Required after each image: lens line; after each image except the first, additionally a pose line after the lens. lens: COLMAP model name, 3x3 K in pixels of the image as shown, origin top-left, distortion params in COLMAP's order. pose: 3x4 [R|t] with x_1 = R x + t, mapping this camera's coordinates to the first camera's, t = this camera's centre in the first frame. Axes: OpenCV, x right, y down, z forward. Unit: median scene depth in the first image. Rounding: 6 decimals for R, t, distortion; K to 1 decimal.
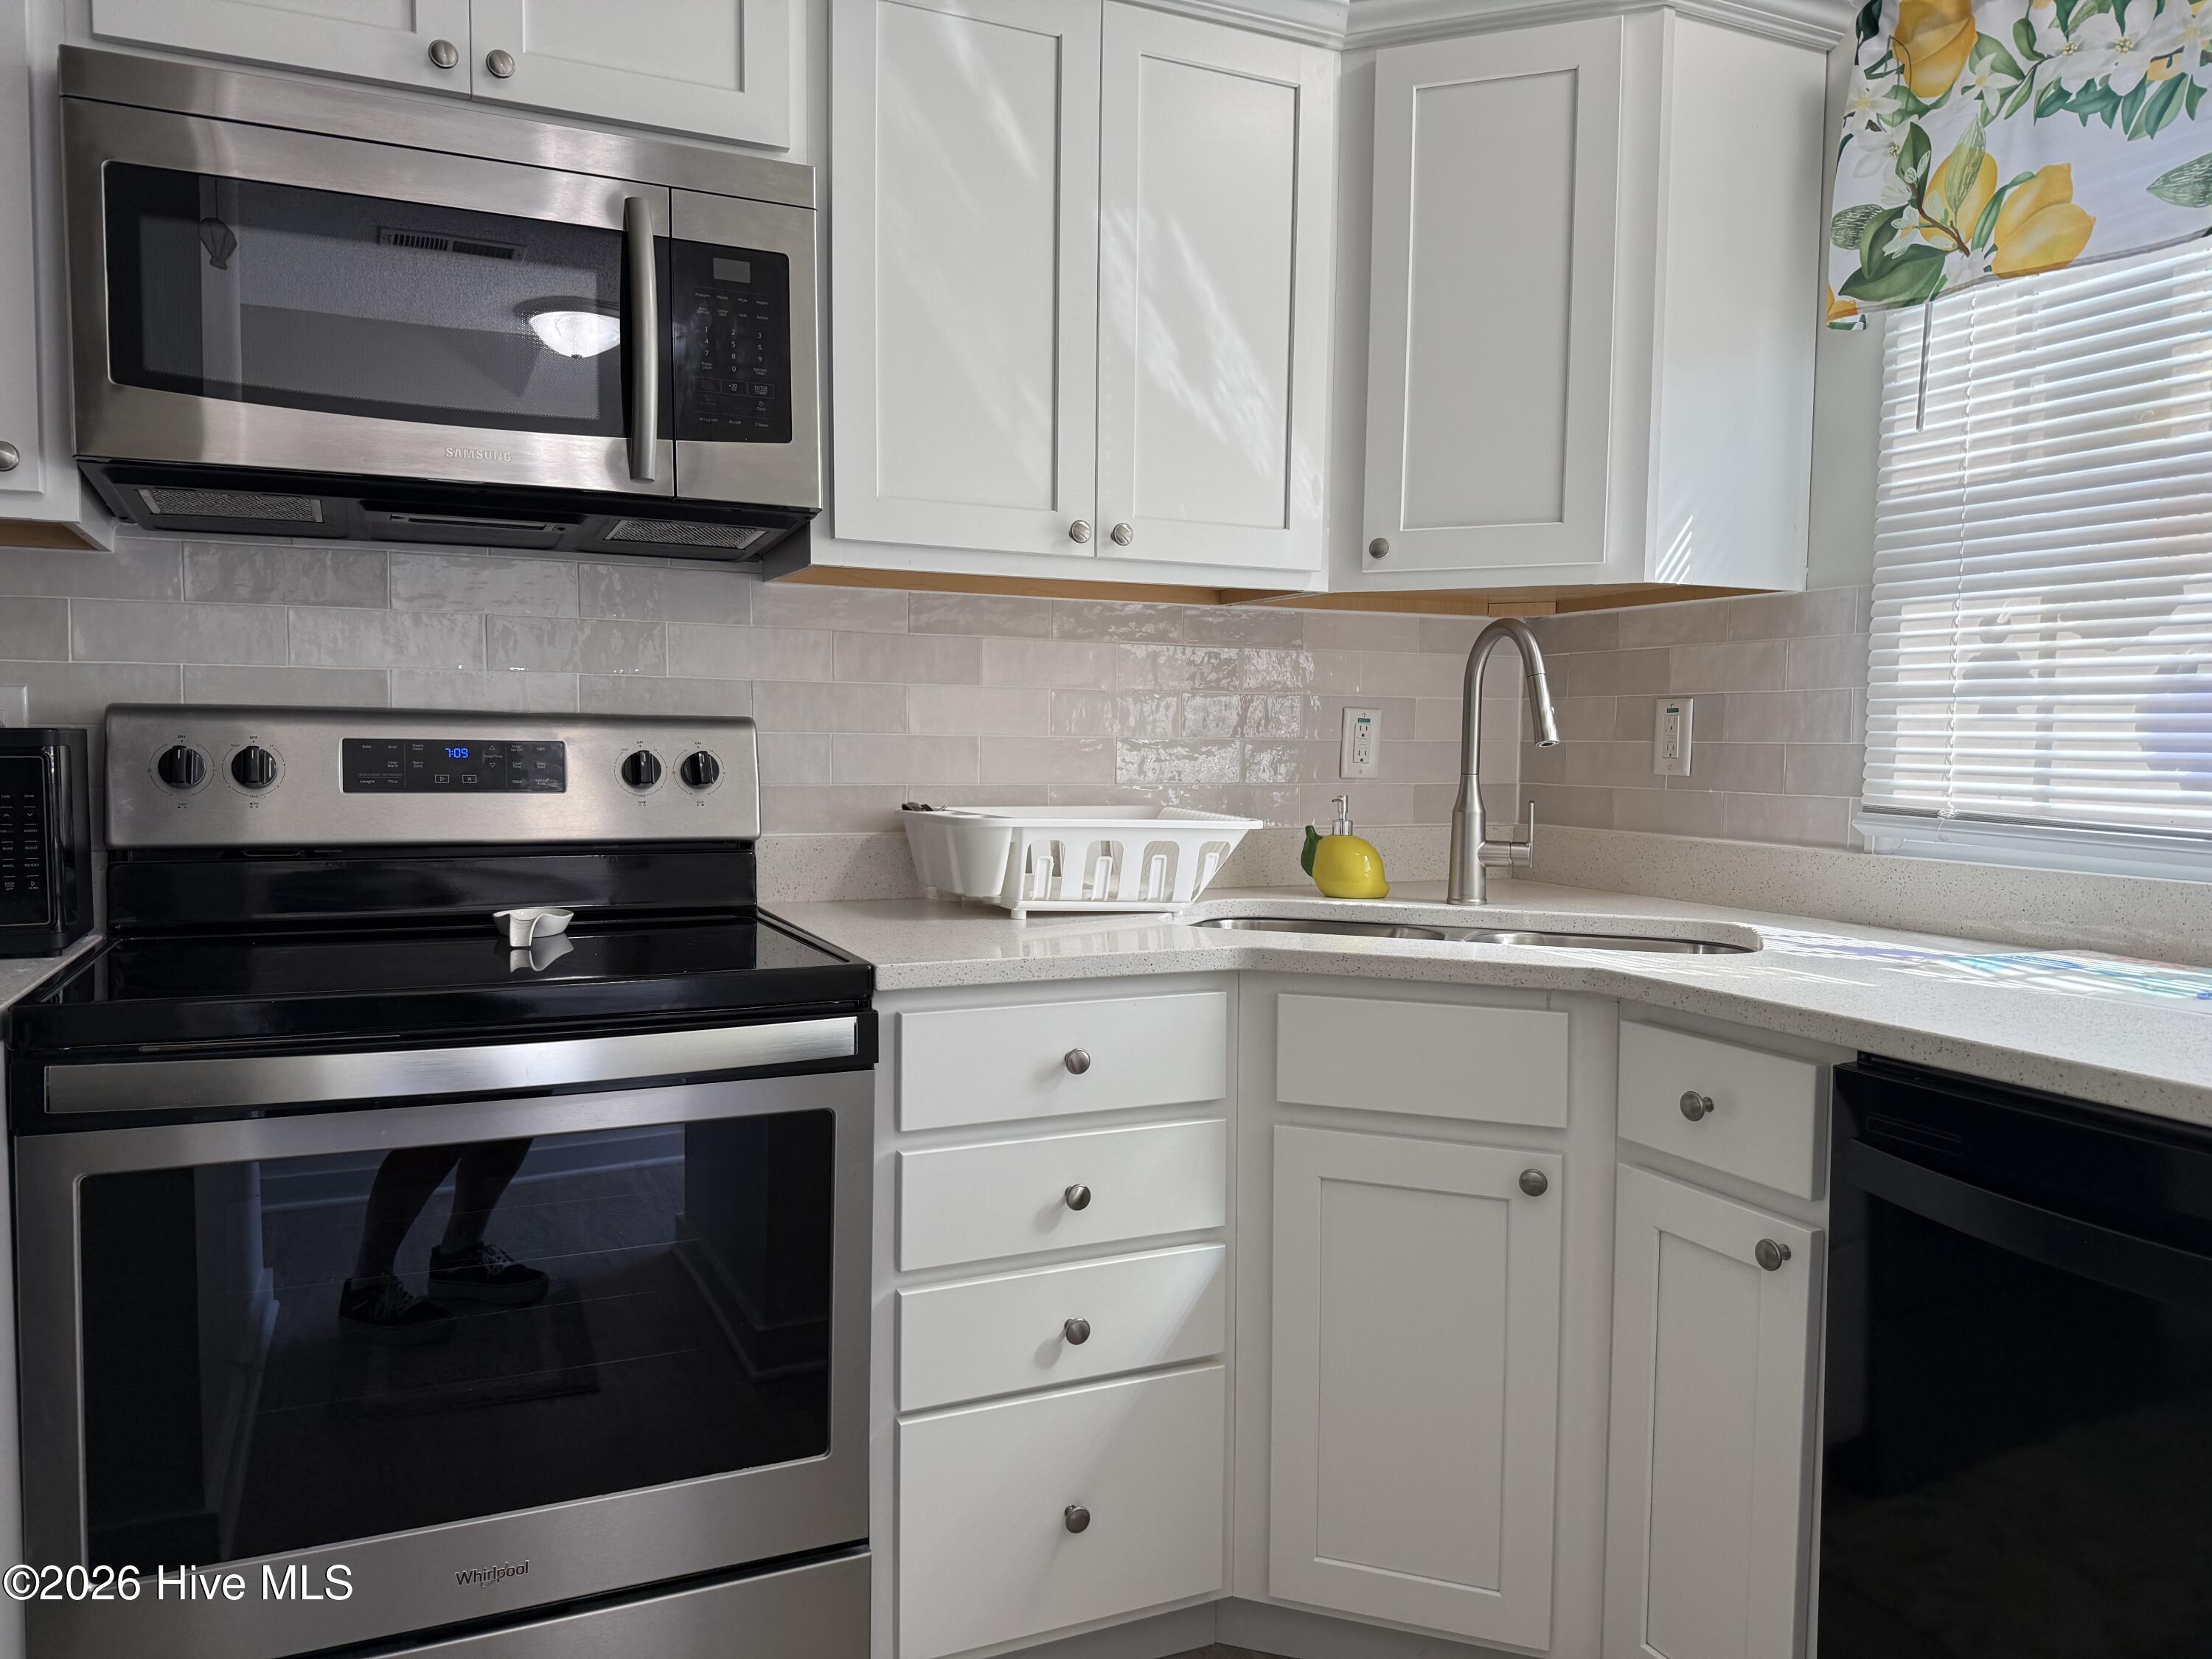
lens RADIAL K [[1528.1, 0, 1102.0], [0, 1528.1, 813.3], [0, 0, 1]] dist [-0.042656, 0.004638]
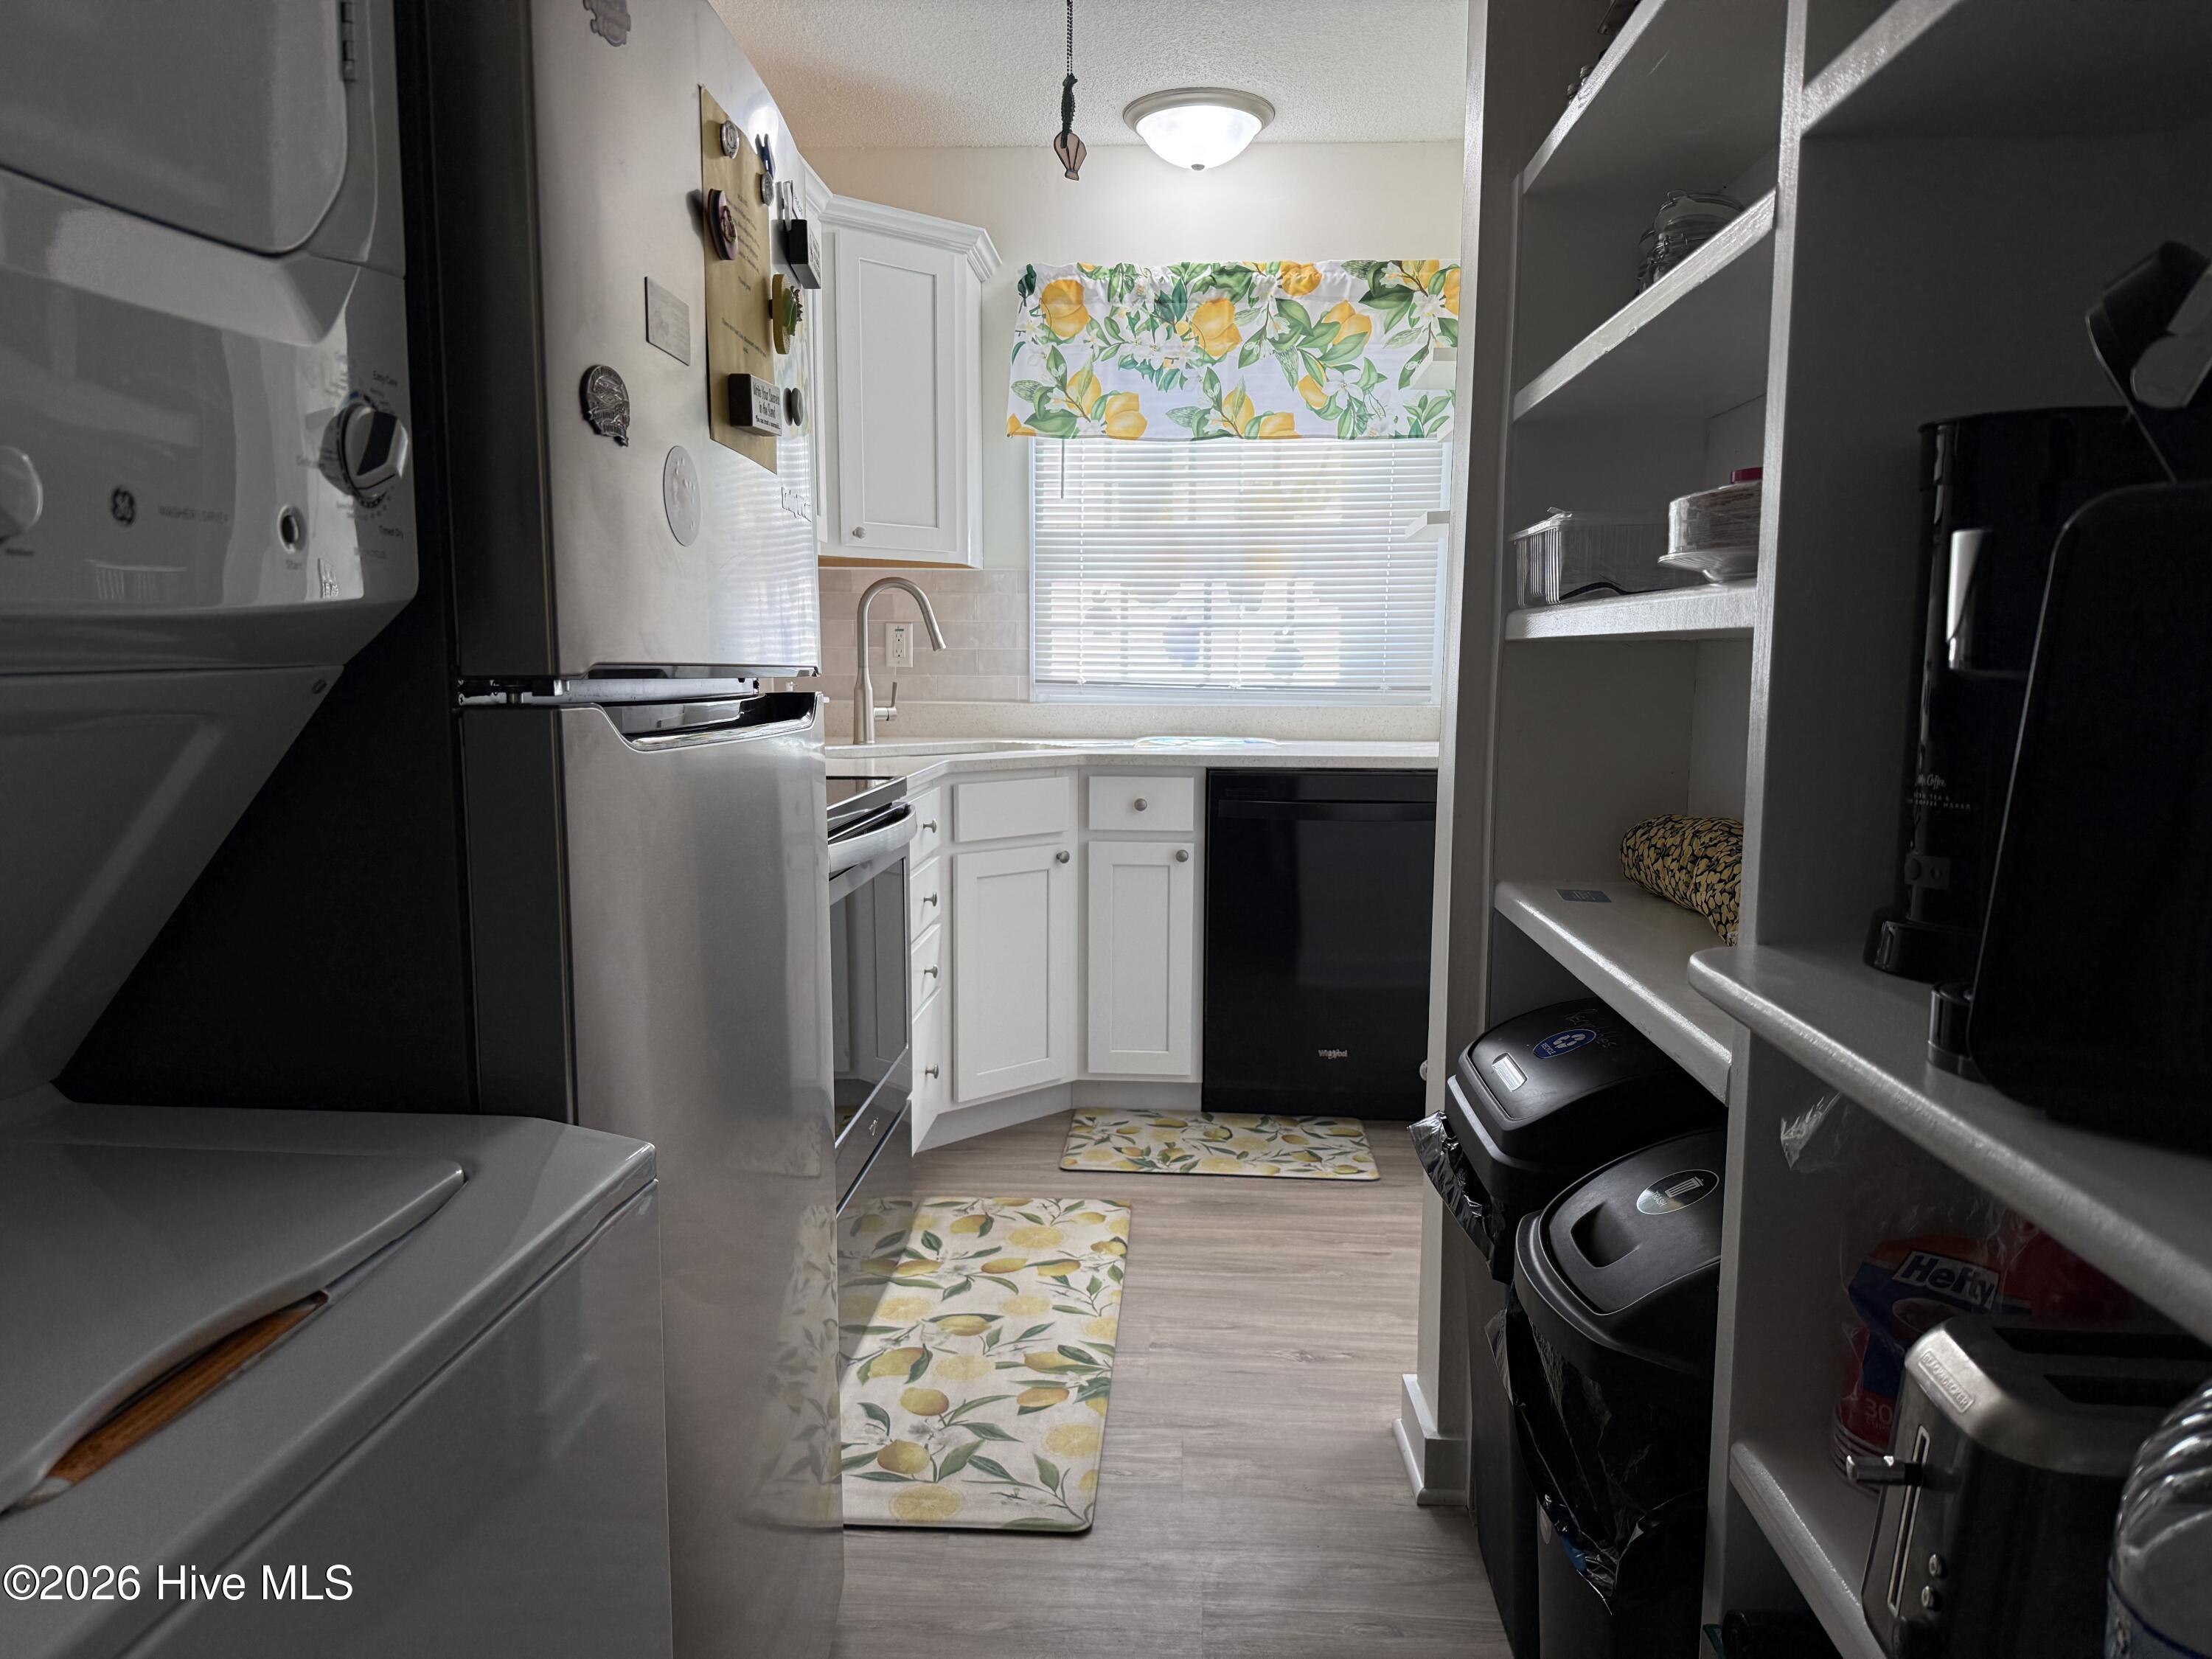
lens RADIAL K [[1528.1, 0, 1105.3], [0, 1528.1, 840.8], [0, 0, 1]] dist [-0.042656, 0.004638]
pose [[0.460195, -0.115112, 0.880324, -1.398036], [0.040249, 0.993244, 0.108837, -0.010031], [-0.886905, -0.014654, 0.461720, -0.041988]]
